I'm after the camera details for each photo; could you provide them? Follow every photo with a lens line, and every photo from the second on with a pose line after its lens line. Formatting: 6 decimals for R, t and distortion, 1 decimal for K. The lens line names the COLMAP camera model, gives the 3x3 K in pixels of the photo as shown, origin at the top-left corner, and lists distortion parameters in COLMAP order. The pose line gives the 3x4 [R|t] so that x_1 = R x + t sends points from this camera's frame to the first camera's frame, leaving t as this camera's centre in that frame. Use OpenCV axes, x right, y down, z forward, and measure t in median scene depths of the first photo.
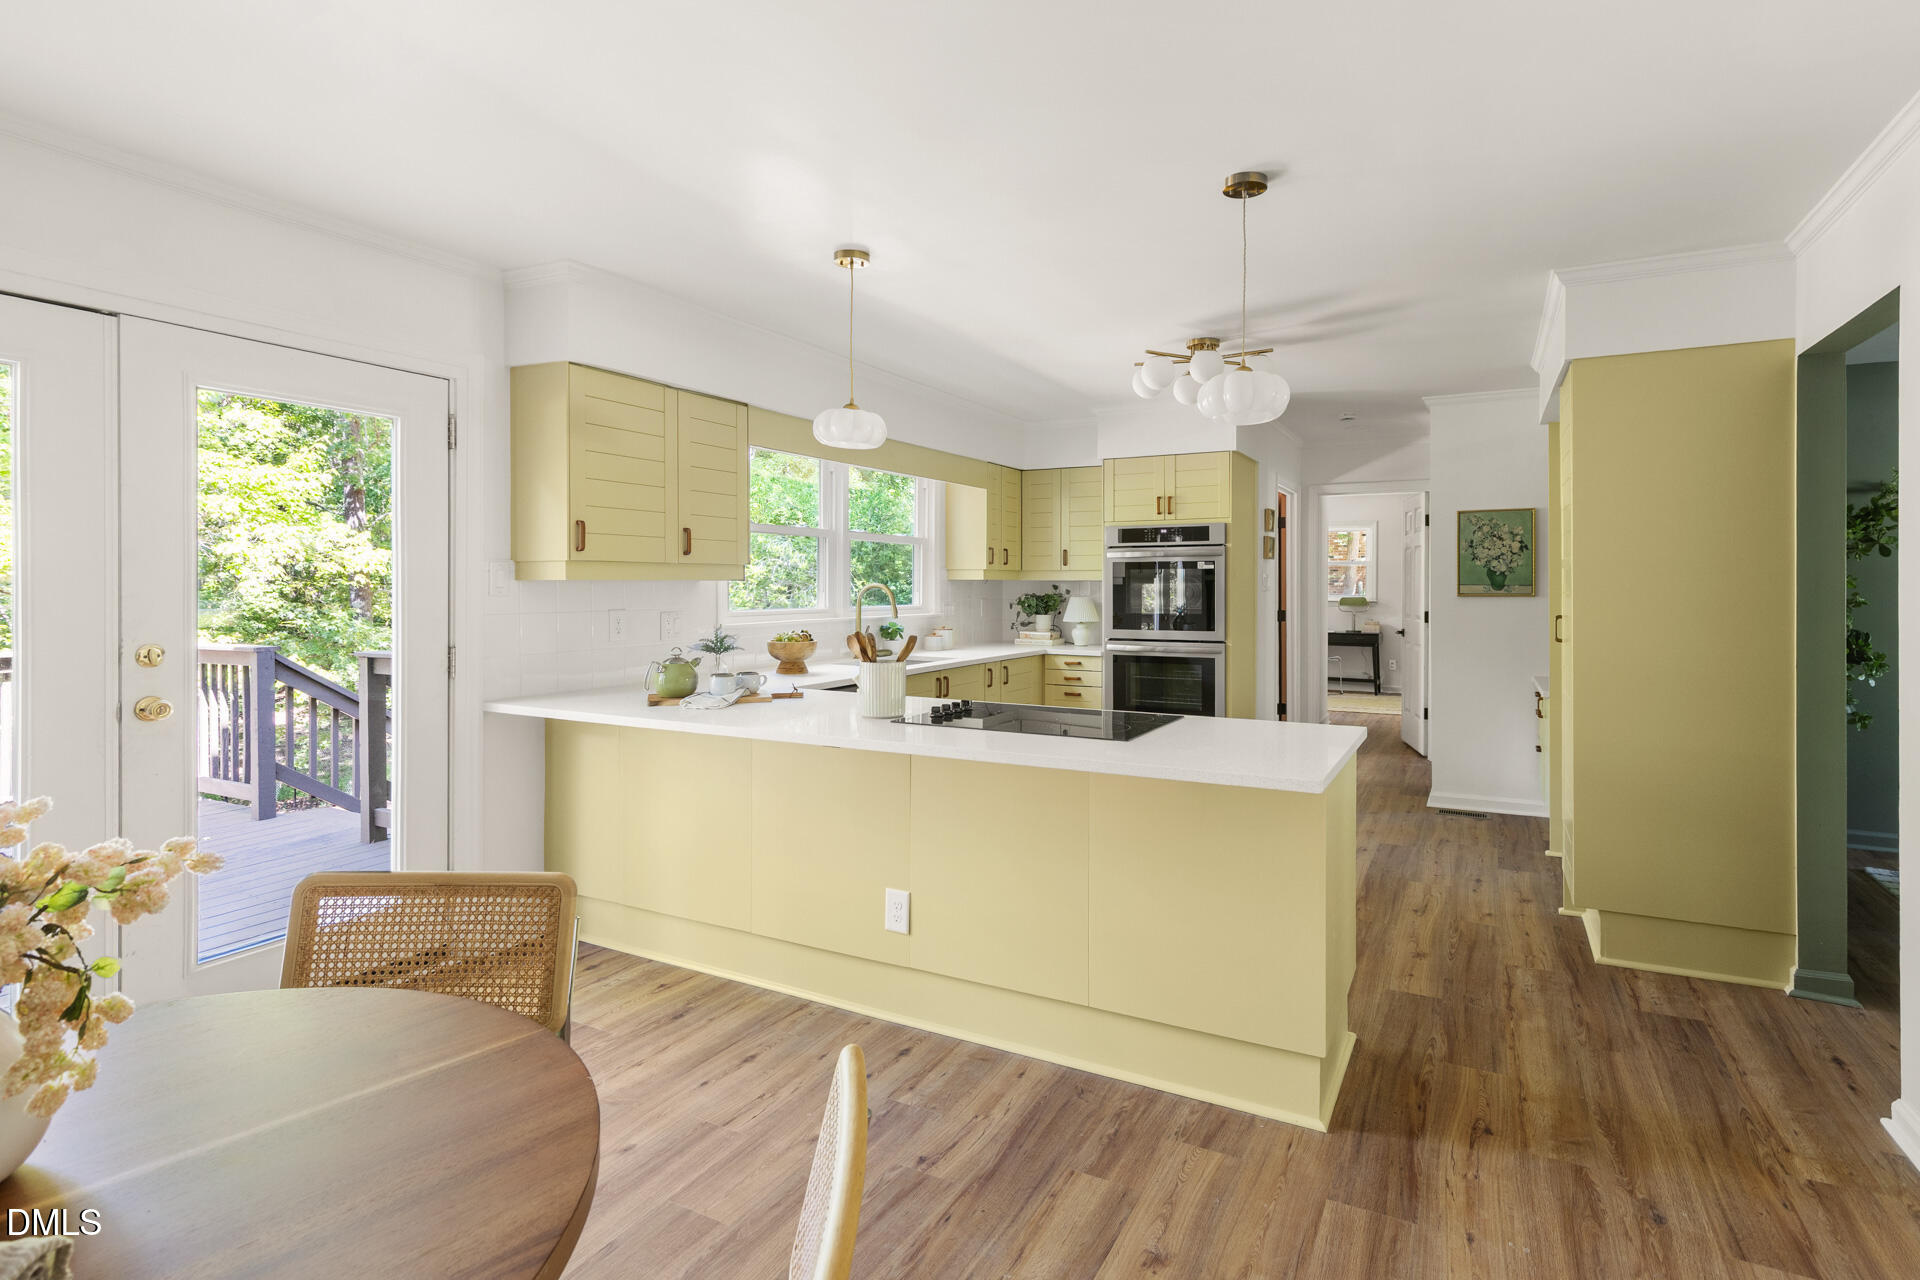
lens RADIAL K [[942.4, 0, 1021.1], [0, 942.4, 588.2], [0, 0, 1]] dist [0.017297, -0.000692]
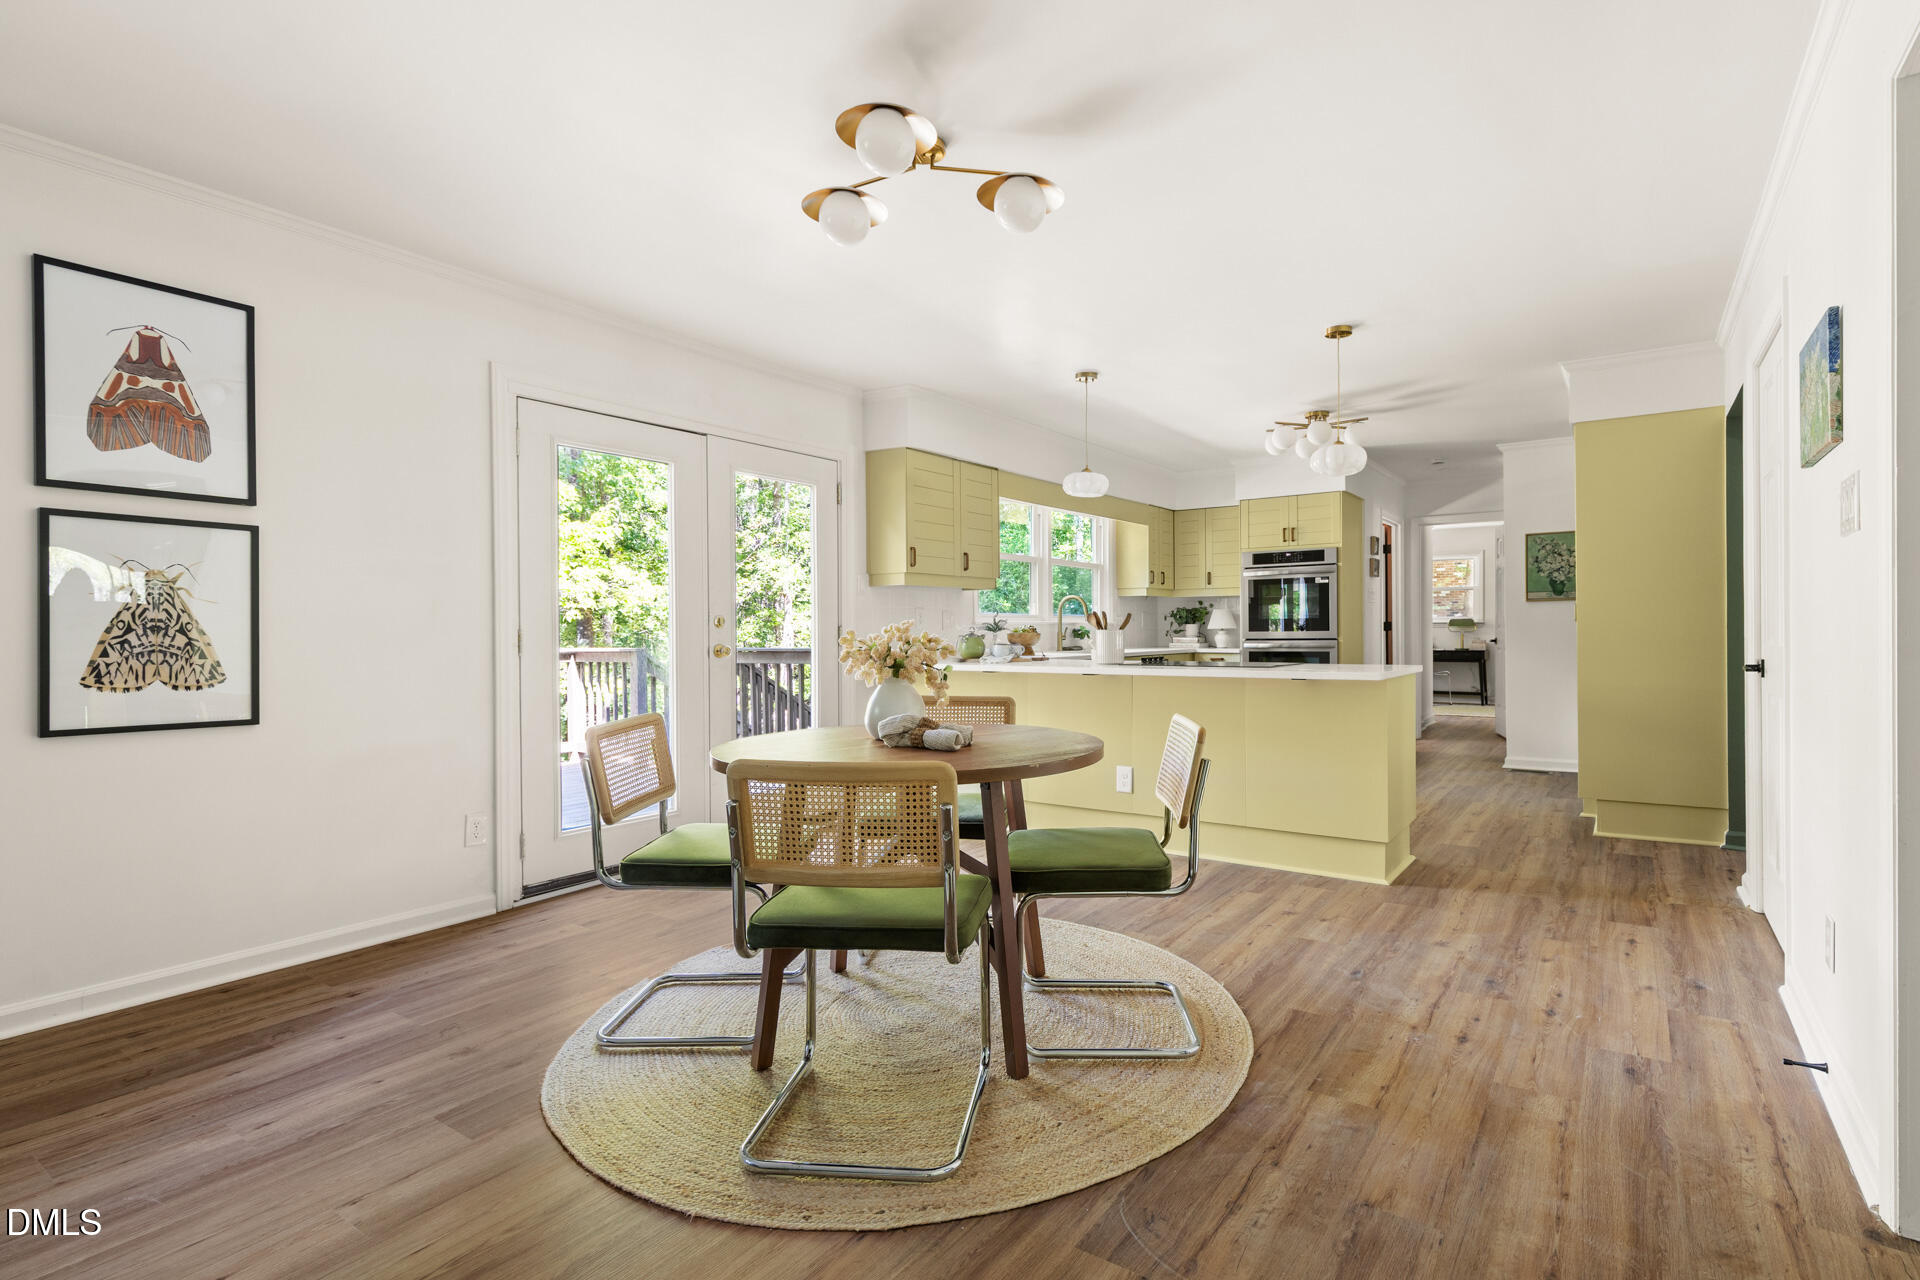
lens RADIAL K [[926.1, 0, 1038.3], [0, 926.1, 637.9], [0, 0, 1]] dist [0.012897, 0.000108]
pose [[0.993737, -0.008901, -0.111388, -0.050817], [0.009635, 0.999935, 0.006051, 0.044214], [0.111327, -0.007087, 0.993759, -0.315100]]
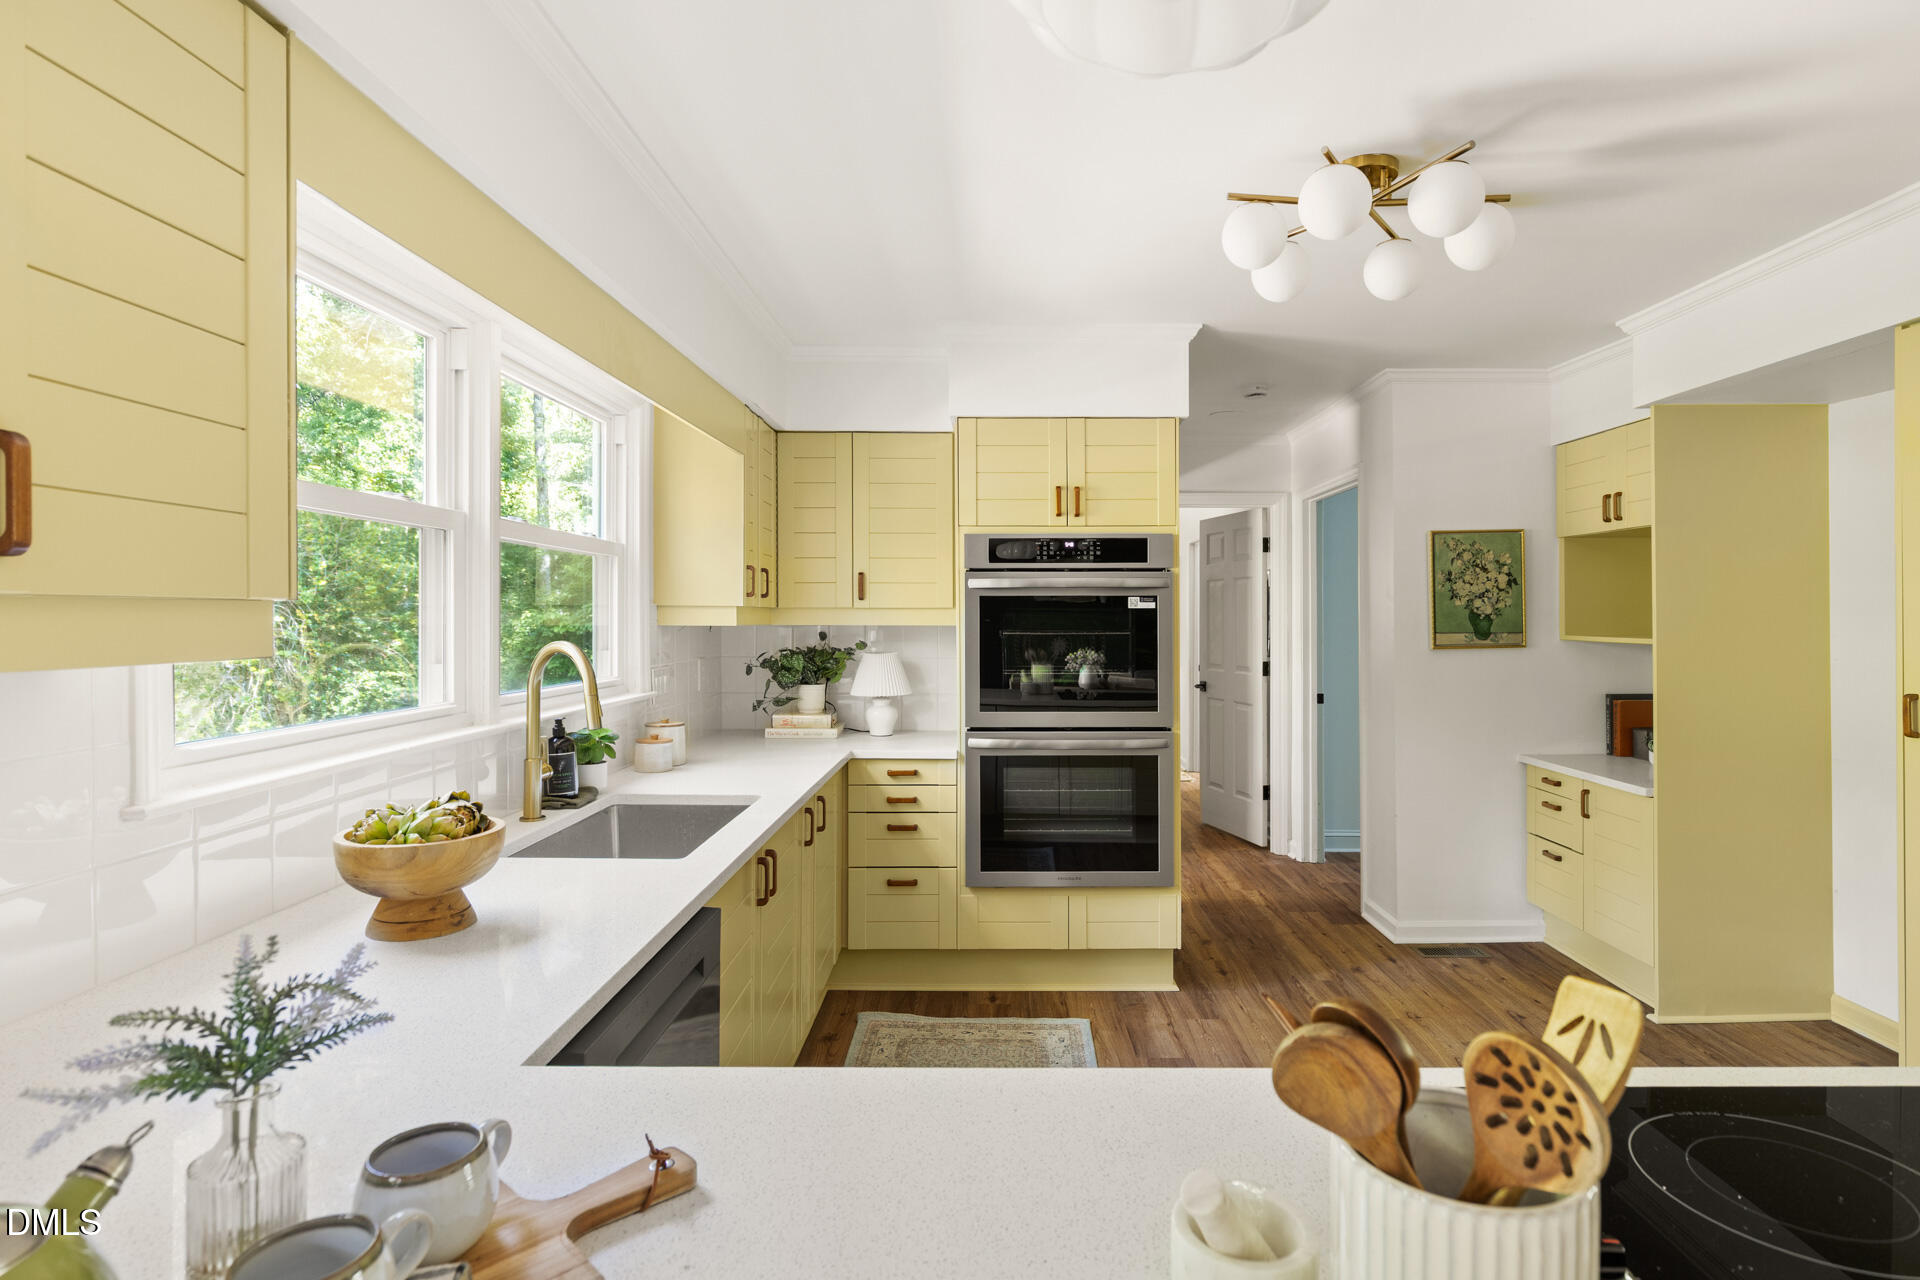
lens RADIAL K [[991.3, 0, 1005.0], [0, 991.3, 617.8], [0, 0, 1]] dist [0.000649, 0.000130]
pose [[0.891638, 0.000004, 0.452750, -0.173183], [0.000514, 0.999999, -0.001021, -0.014224], [-0.452750, 0.001143, 0.891637, 0.476381]]
